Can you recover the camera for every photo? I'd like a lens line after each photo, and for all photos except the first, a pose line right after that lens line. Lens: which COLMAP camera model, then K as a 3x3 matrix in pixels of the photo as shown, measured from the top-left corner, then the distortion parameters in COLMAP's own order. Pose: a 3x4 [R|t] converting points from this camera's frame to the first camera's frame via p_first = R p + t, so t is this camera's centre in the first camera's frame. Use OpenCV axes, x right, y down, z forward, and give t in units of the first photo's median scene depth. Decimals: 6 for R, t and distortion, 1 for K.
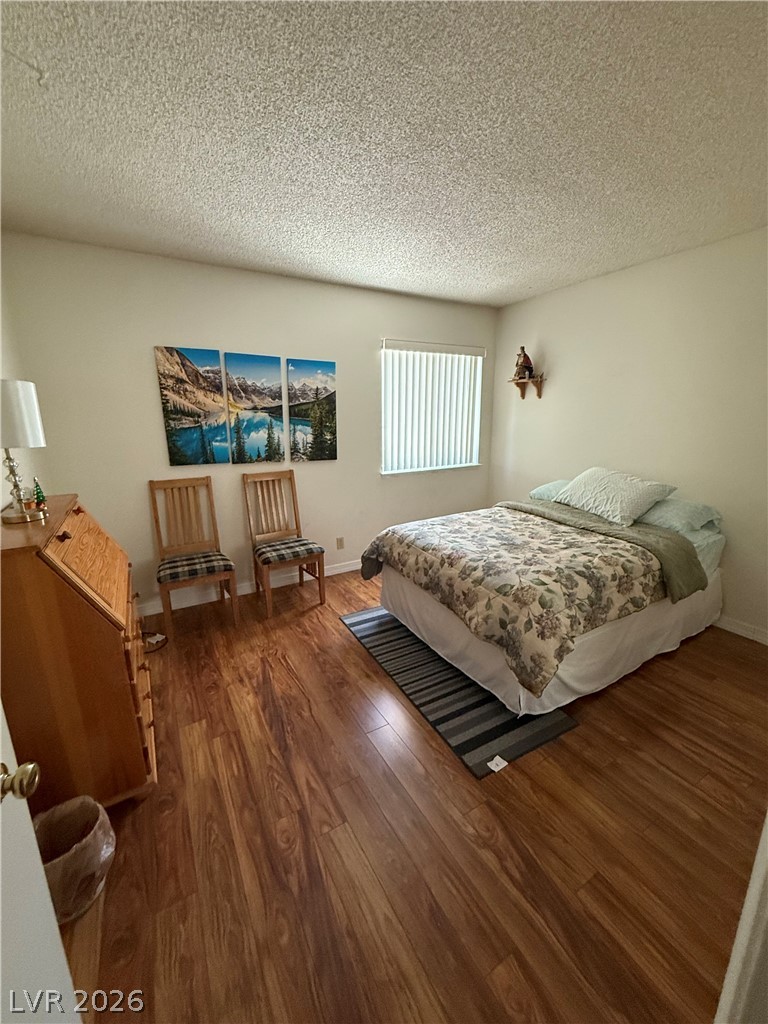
lens RADIAL K [[408.5, 0, 381.7], [0, 408.5, 511.1], [0, 0, 1]] dist [0.000047, 0.000138]
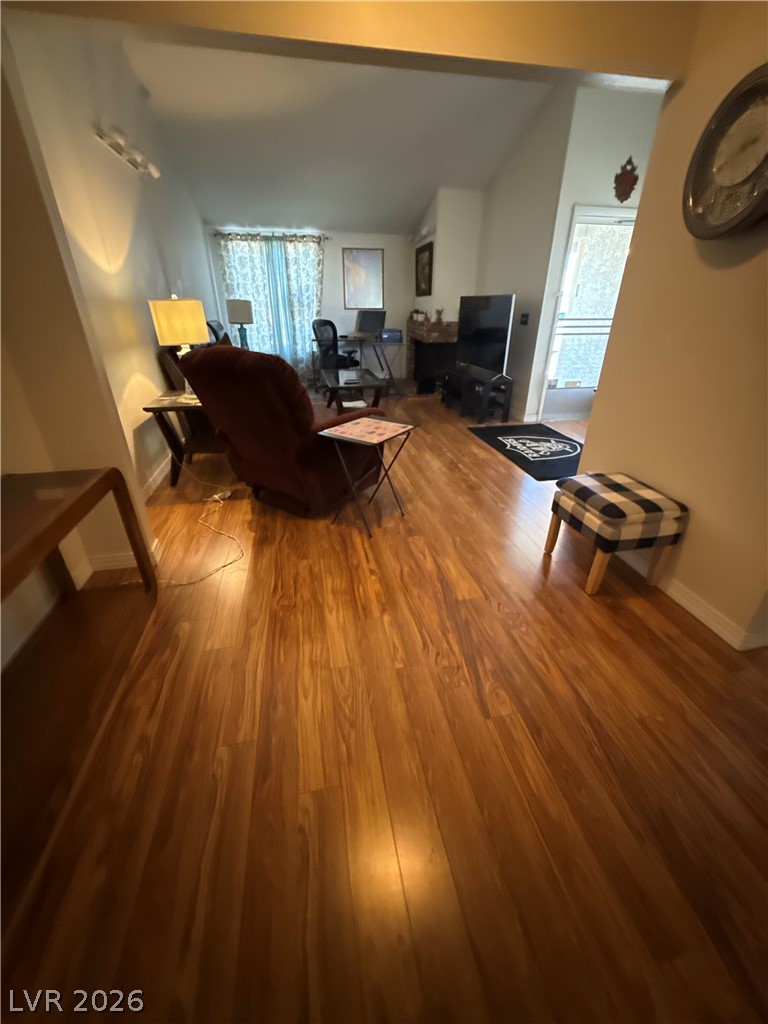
lens RADIAL K [[408.5, 0, 385.6], [0, 408.5, 509.9], [0, 0, 1]] dist [0.000047, 0.000138]
pose [[-0.948922, -0.144302, 0.280578, -0.605496], [0.071464, 0.767869, 0.636608, -0.247770], [-0.307311, 0.624142, -0.718336, 1.405219]]
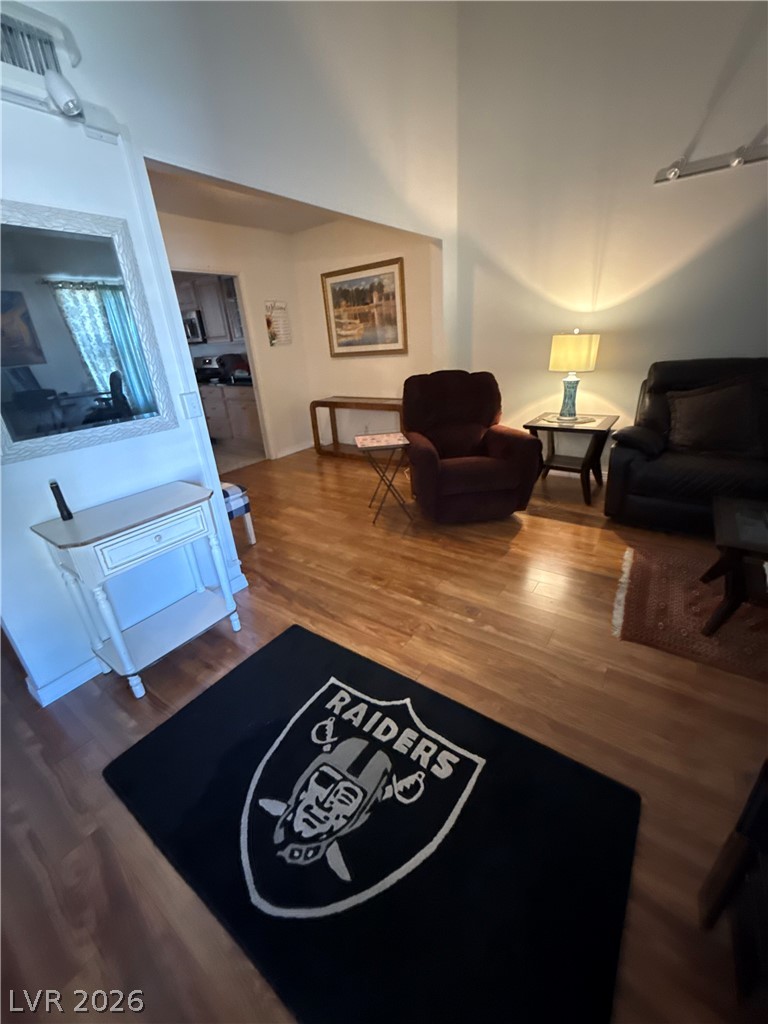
lens RADIAL K [[408.5, 0, 385.5], [0, 408.5, 508.6], [0, 0, 1]] dist [0.000047, 0.000138]
pose [[0.903735, -0.216301, 0.369429, -0.816298], [0.157468, 0.970426, 0.182969, 0.276780], [-0.398080, -0.107182, 0.911068, -0.980437]]
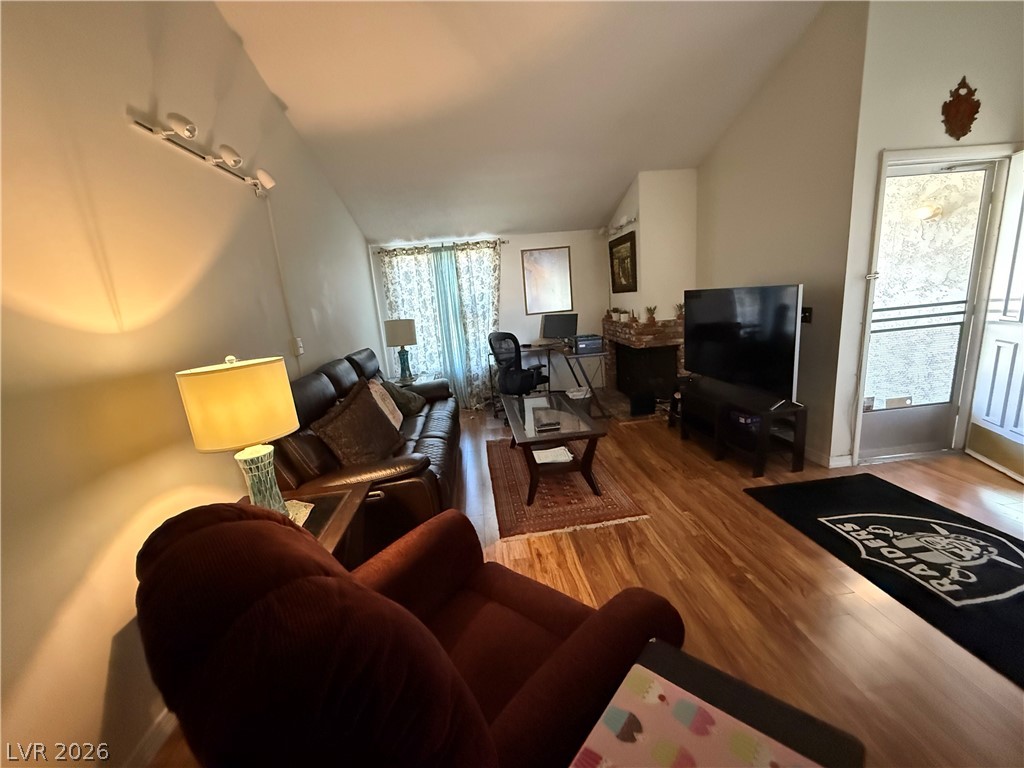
lens RADIAL K [[408.5, 0, 508.4], [0, 408.5, 384.0], [0, 0, 1]] dist [0.000047, 0.000138]
pose [[-0.904550, -0.008548, 0.426281, -0.208172], [0.182901, 0.895355, 0.406063, -0.141873], [-0.385144, 0.445271, -0.808330, 0.618902]]
